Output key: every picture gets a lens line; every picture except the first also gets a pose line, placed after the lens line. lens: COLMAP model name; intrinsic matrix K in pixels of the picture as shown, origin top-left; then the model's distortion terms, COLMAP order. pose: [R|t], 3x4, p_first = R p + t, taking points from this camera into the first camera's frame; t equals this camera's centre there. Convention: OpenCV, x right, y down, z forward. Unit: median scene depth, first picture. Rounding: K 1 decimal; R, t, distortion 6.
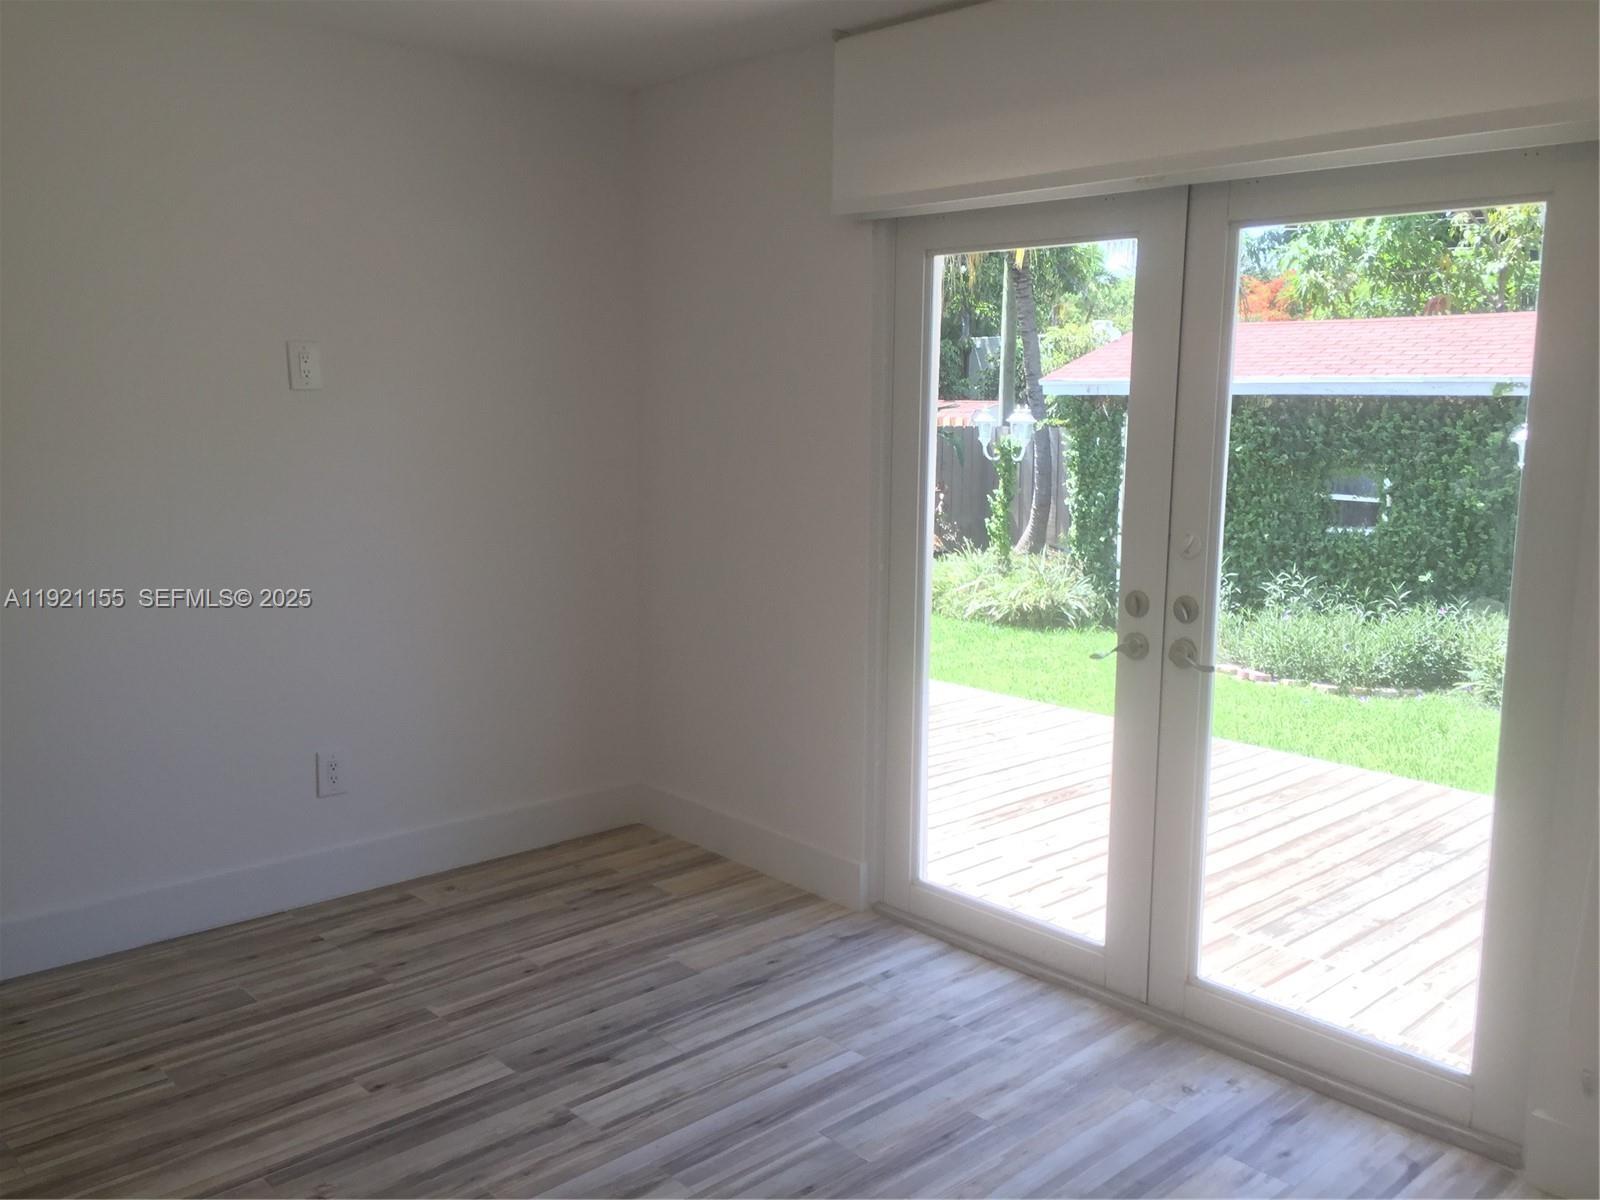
lens RADIAL K [[1349.5, 0, 798.2], [0, 1349.5, 590.8], [0, 0, 1]] dist [0.095471, -0.148830]
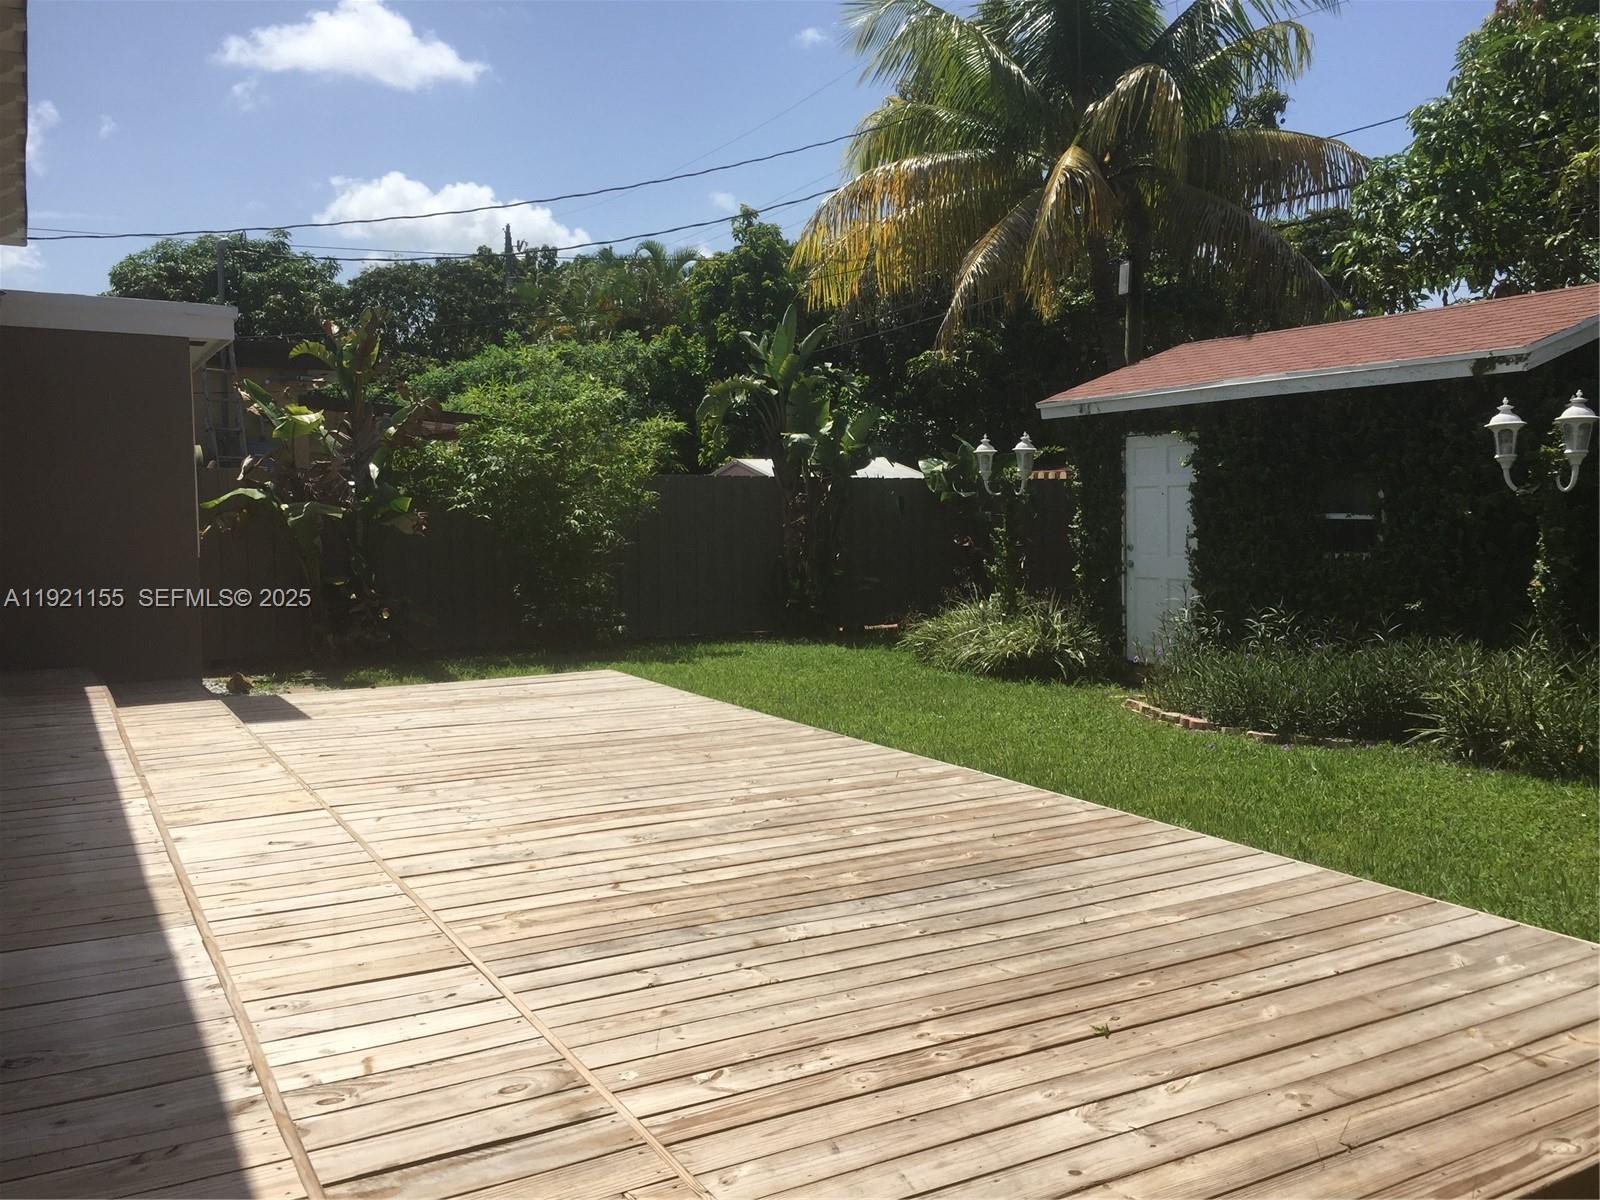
lens RADIAL K [[1366.3, 0, 800.0], [0, 1366.3, 600.0], [0, 0, 1]] dist [0.048056, -0.021201]
pose [[0.968841, -0.003838, -0.247653, 0.301180], [-0.013928, 0.997454, -0.069944, 0.047929], [0.247291, 0.071214, 0.966321, 0.115308]]
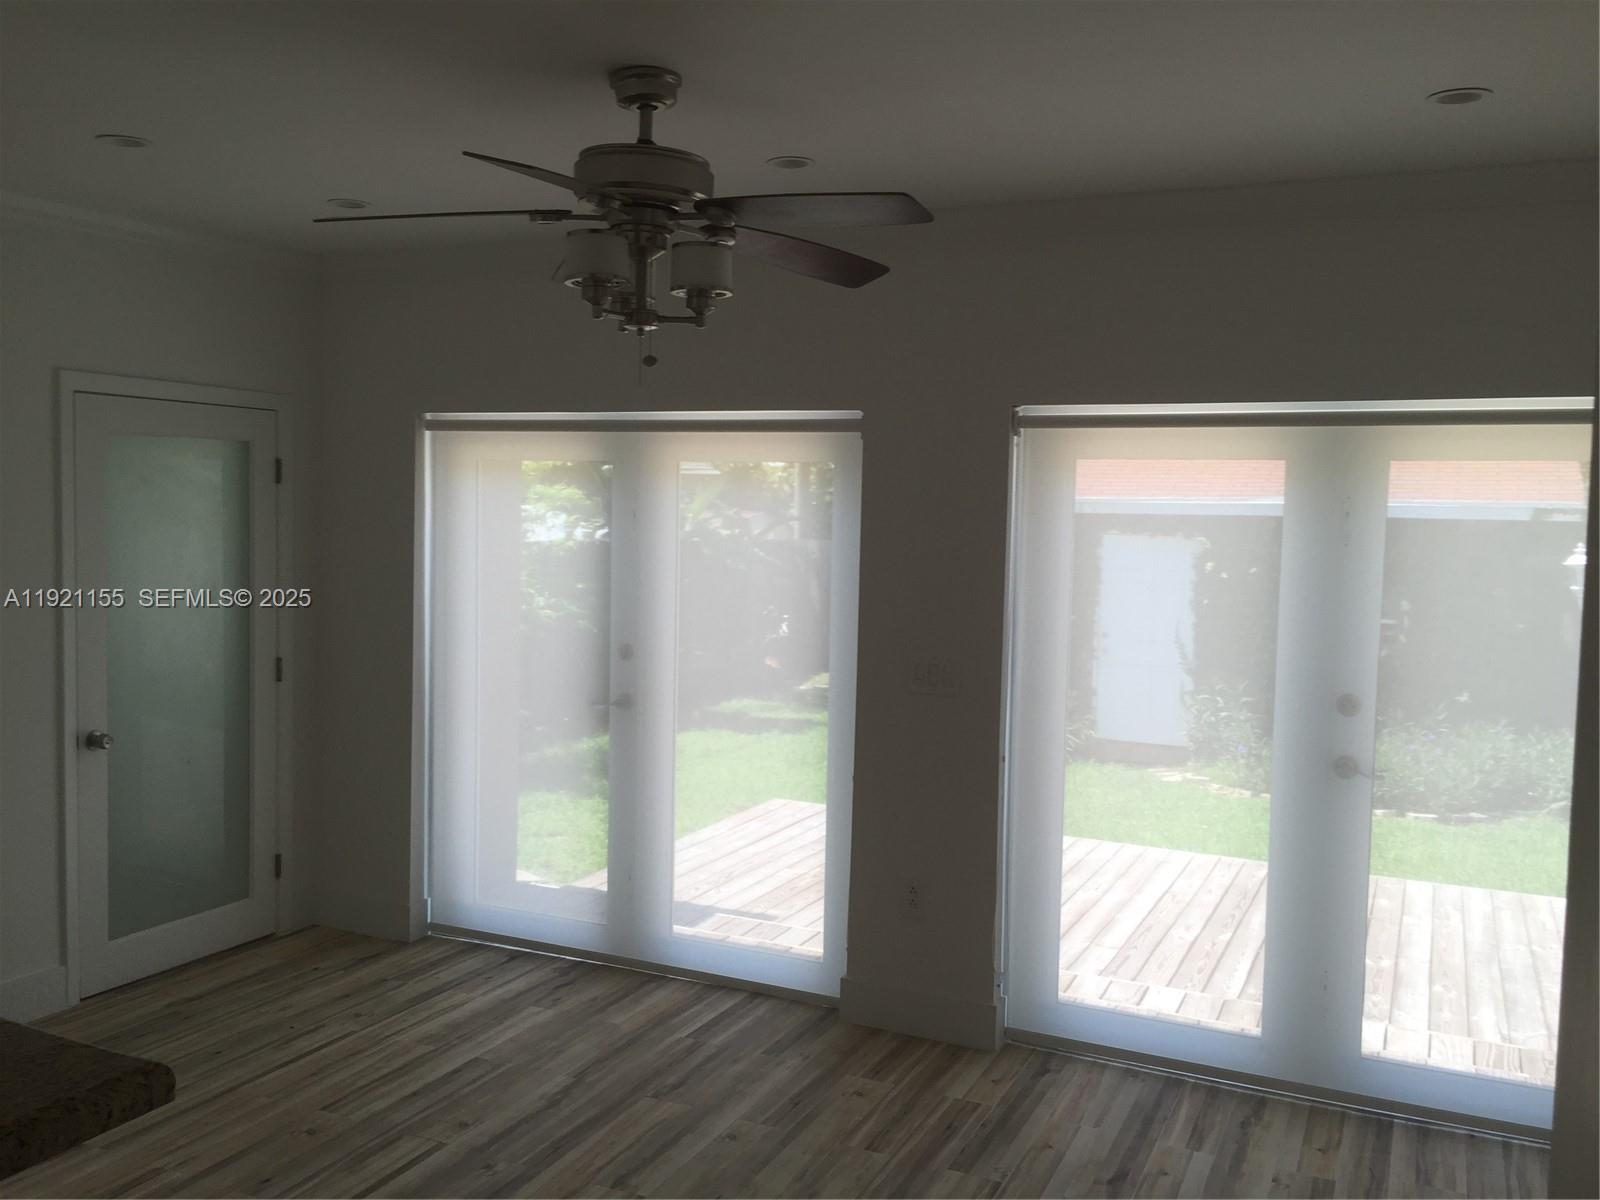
lens RADIAL K [[1349.5, 0, 798.2], [0, 1349.5, 590.8], [0, 0, 1]] dist [0.095471, -0.148830]
pose [[0.931301, -0.015929, 0.363902, -0.359942], [0.042661, 0.996938, -0.065539, -0.042424], [-0.361744, 0.076561, 0.929129, 0.225891]]
